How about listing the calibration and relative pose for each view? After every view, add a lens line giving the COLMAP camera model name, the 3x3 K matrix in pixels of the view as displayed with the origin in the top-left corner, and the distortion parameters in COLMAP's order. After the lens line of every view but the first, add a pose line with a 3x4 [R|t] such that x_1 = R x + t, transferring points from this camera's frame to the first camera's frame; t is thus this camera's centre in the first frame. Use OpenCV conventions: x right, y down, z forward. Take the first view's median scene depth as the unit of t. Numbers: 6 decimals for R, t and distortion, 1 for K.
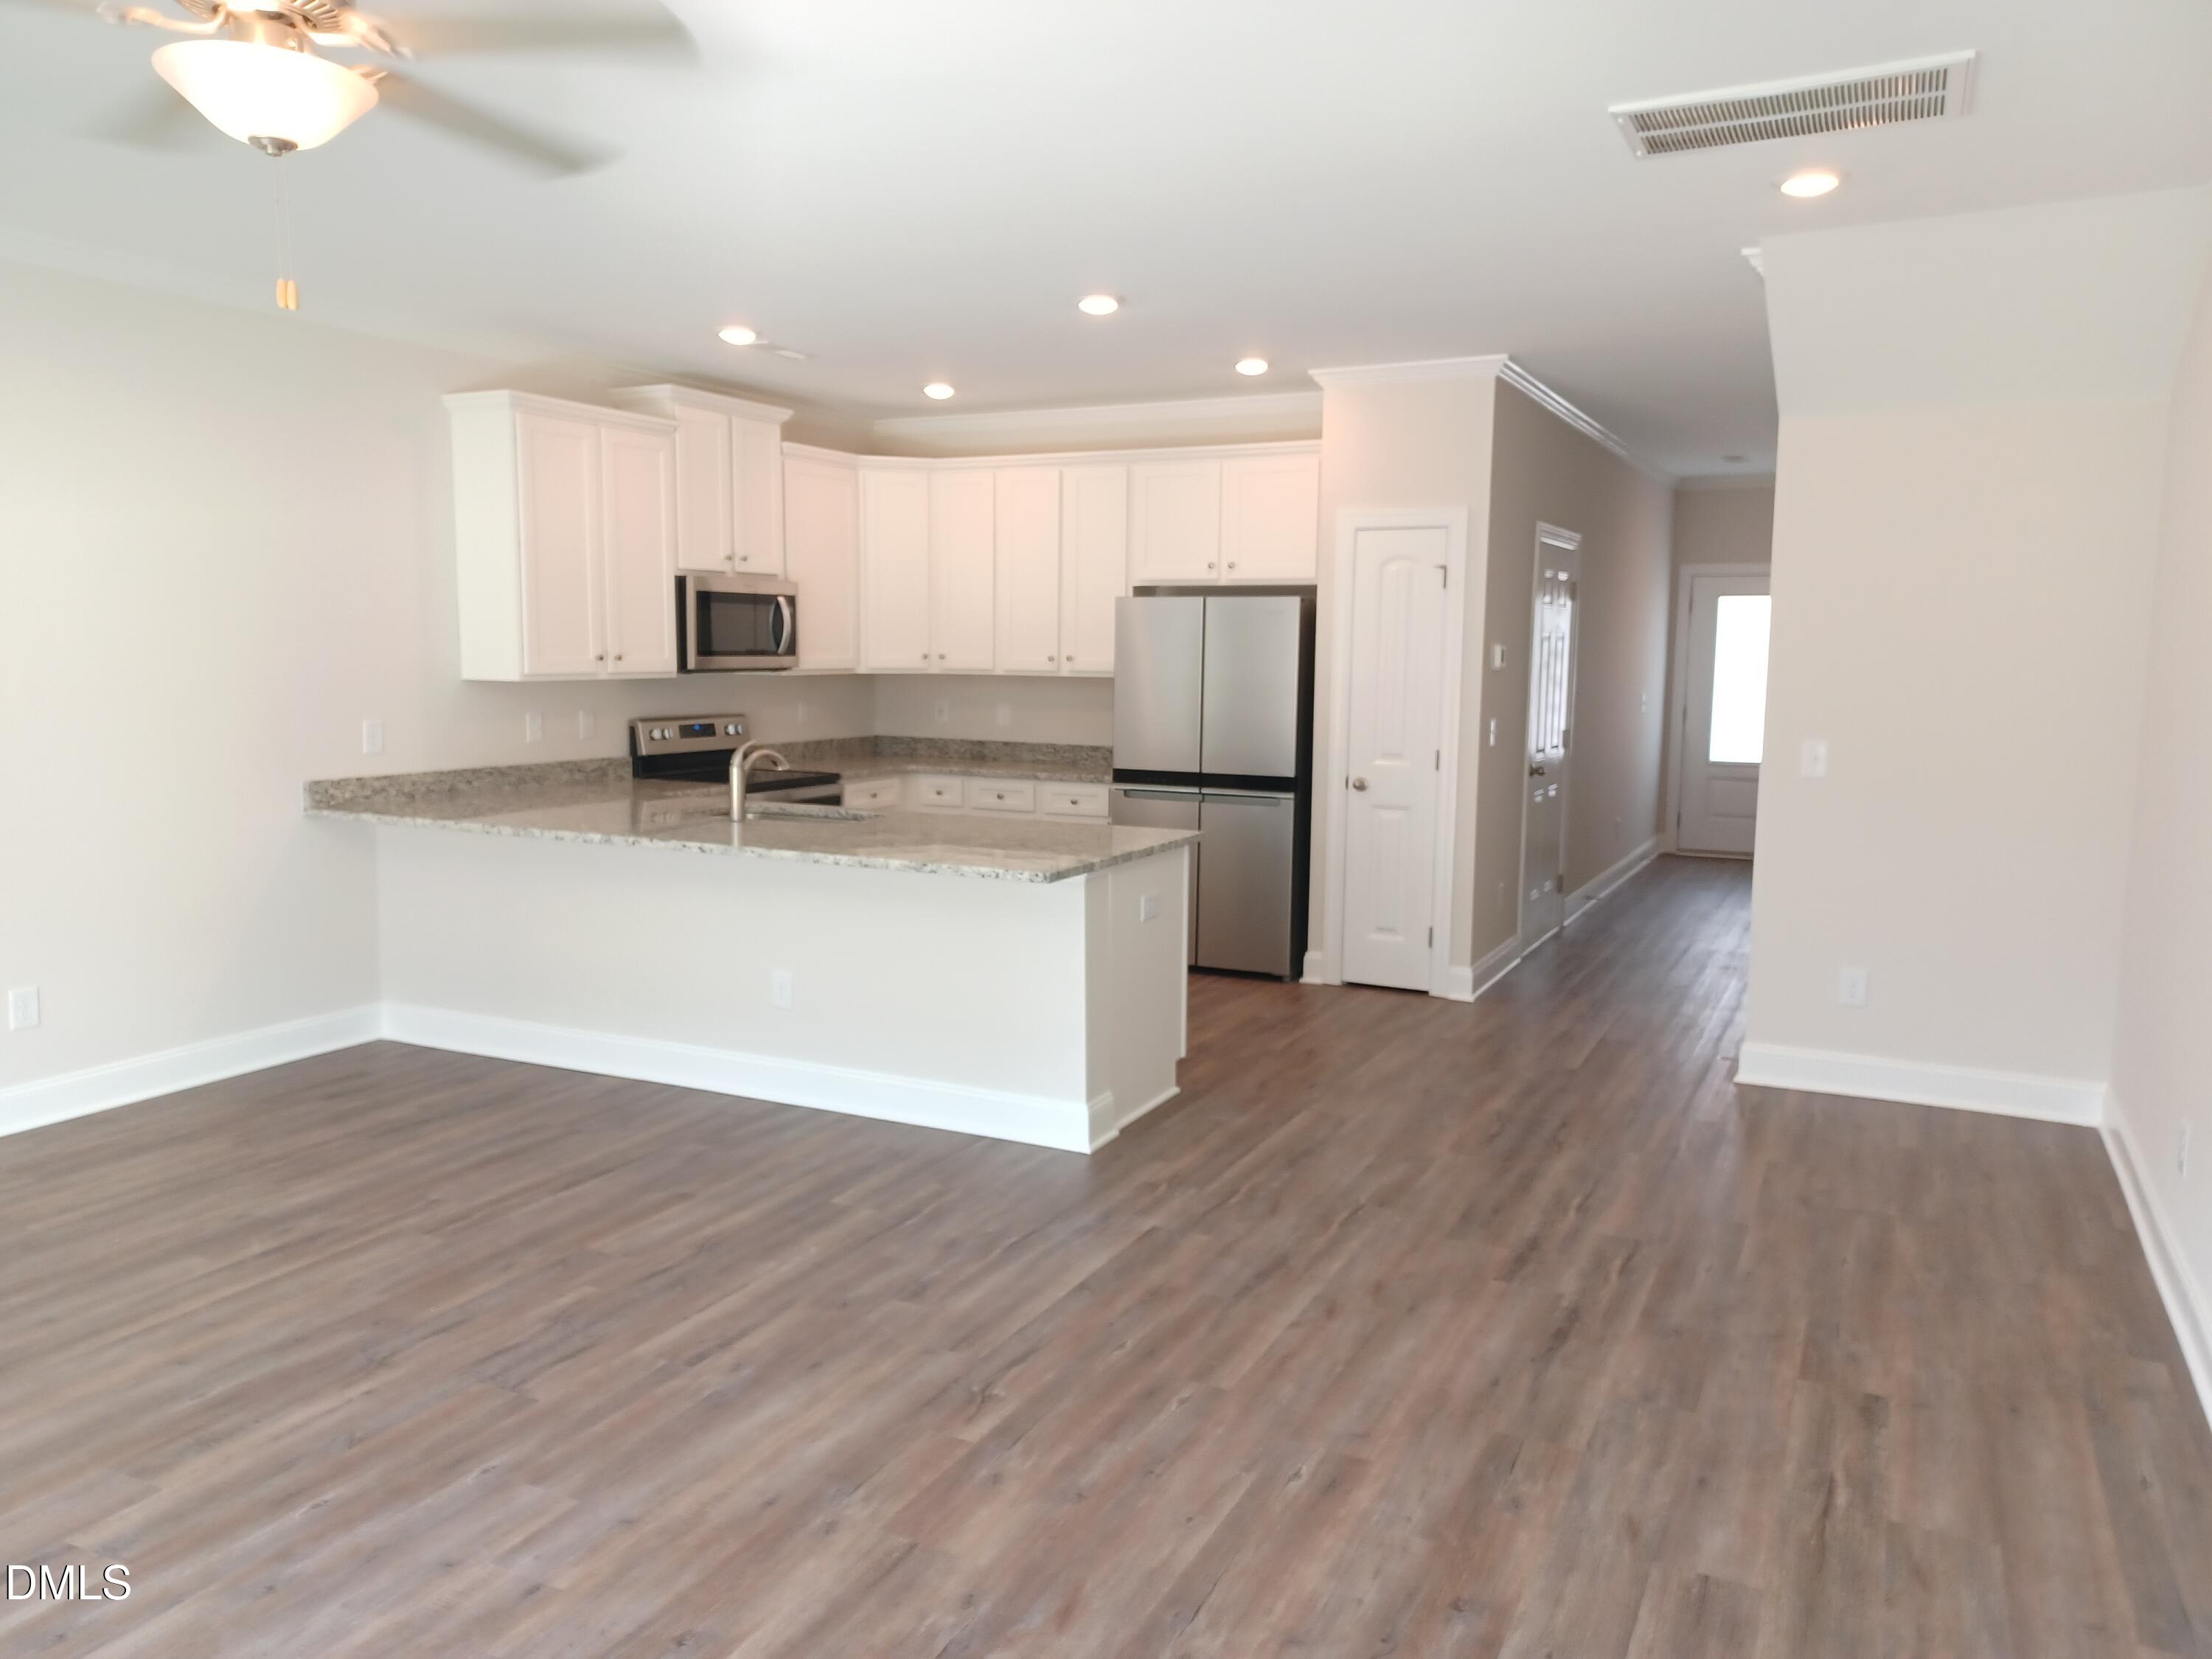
lens RADIAL K [[1611.5, 0, 1062.6], [0, 1611.5, 833.4], [0, 0, 1]] dist [0.048913, -0.034257]
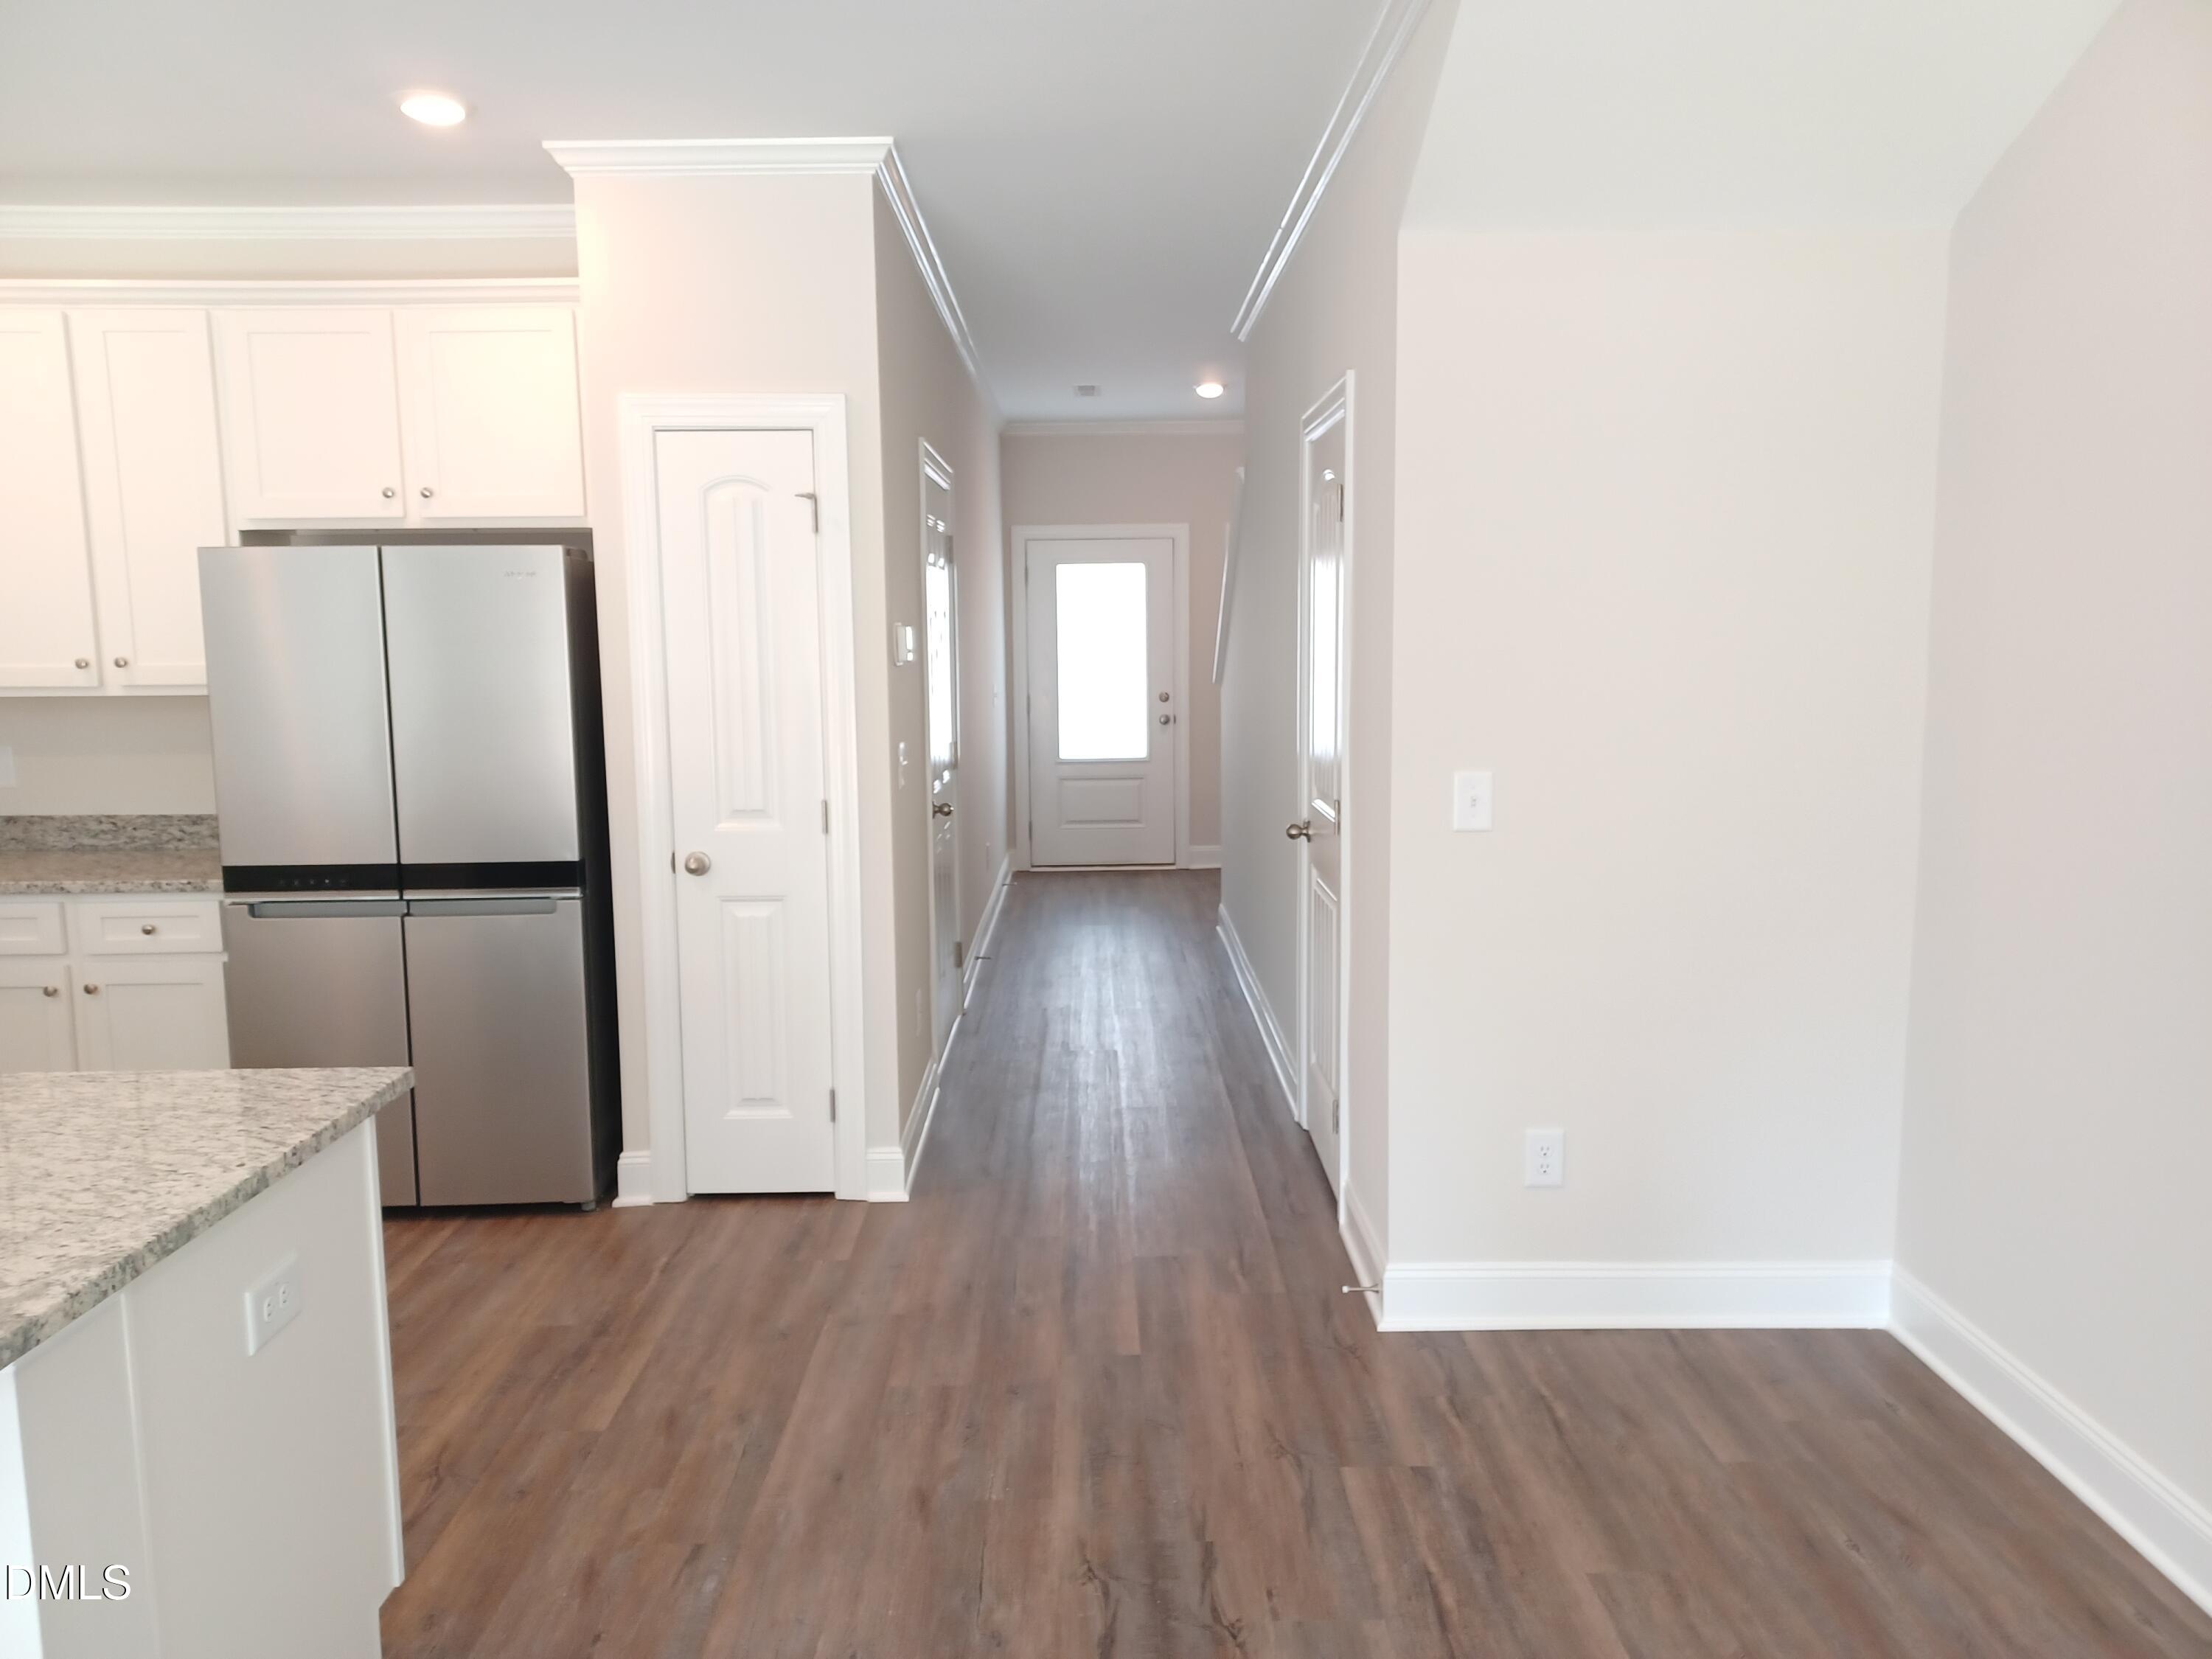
lens RADIAL K [[1611.5, 0, 1099.8], [0, 1611.5, 816.8], [0, 0, 1]] dist [0.048913, -0.034257]
pose [[0.883401, -0.075958, 0.462421, 0.041434], [0.075560, 0.996952, 0.019414, -0.046884], [-0.462486, 0.017790, 0.886448, 0.395894]]
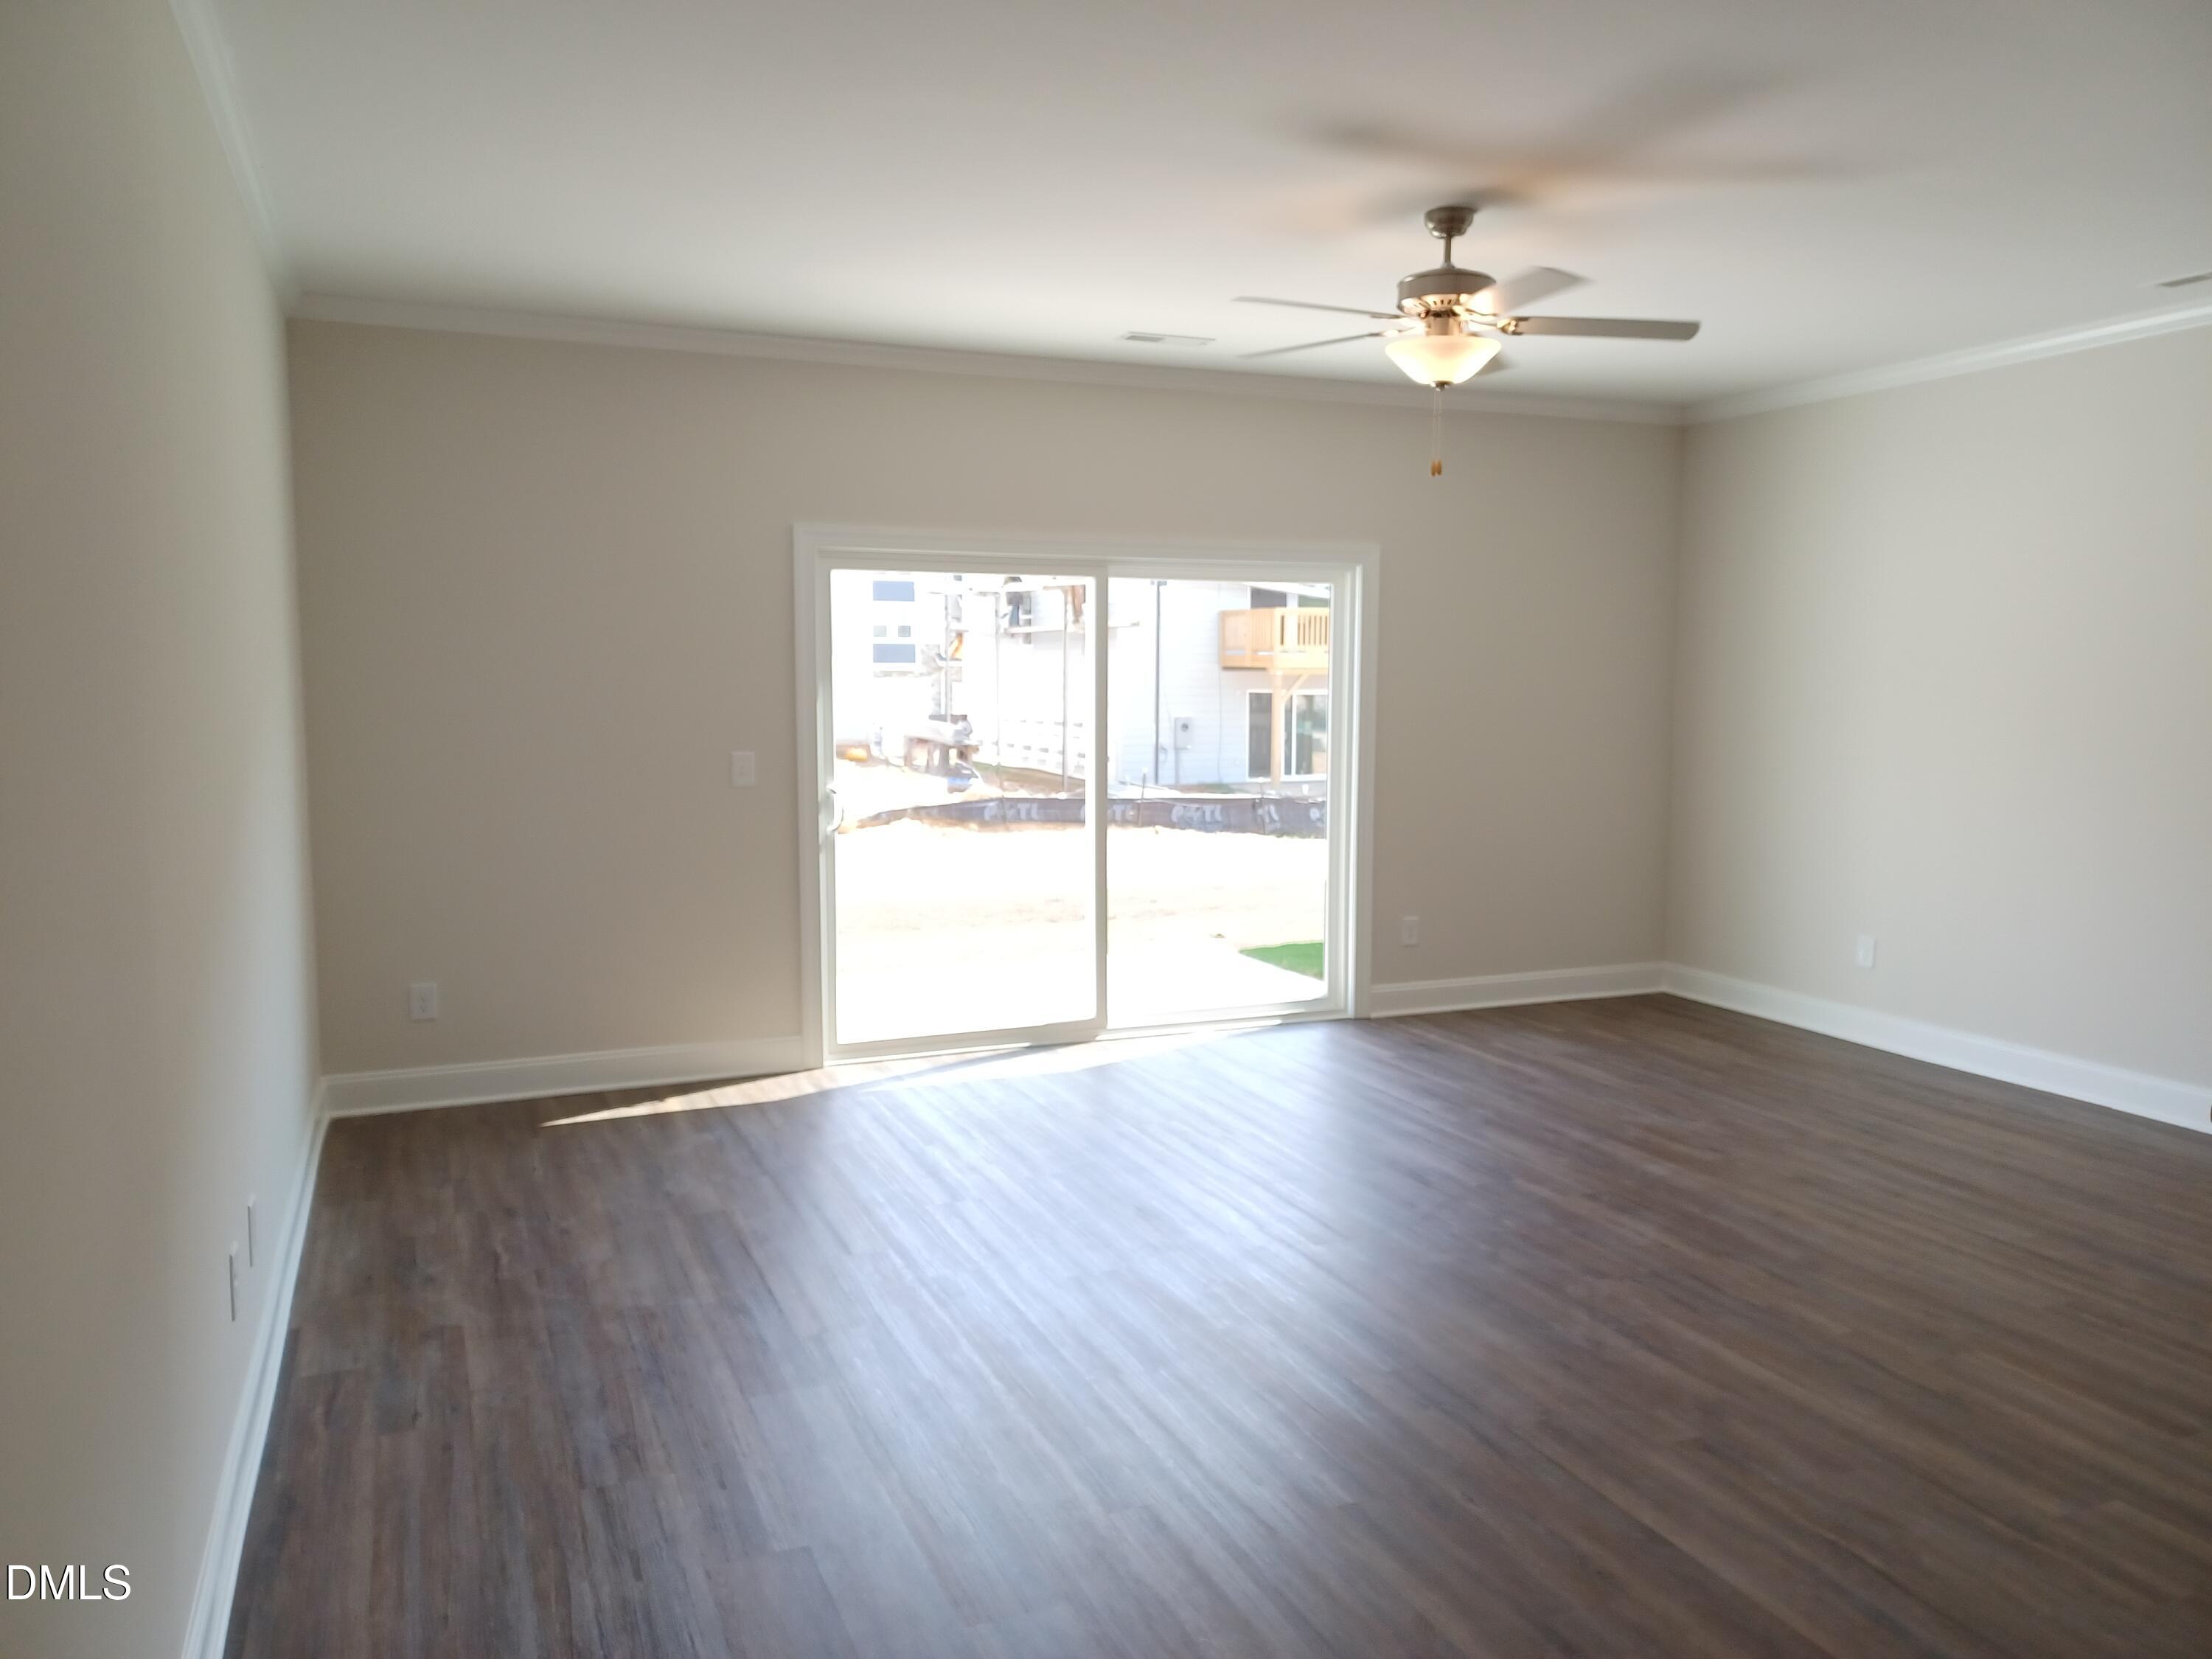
lens RADIAL K [[1611.5, 0, 1108.5], [0, 1611.5, 829.2], [0, 0, 1]] dist [0.048913, -0.034257]
pose [[-0.639906, 0.065332, -0.765671, 0.992987], [-0.096248, 0.981719, 0.164206, -0.183402], [0.762402, 0.178771, -0.621920, 1.683796]]
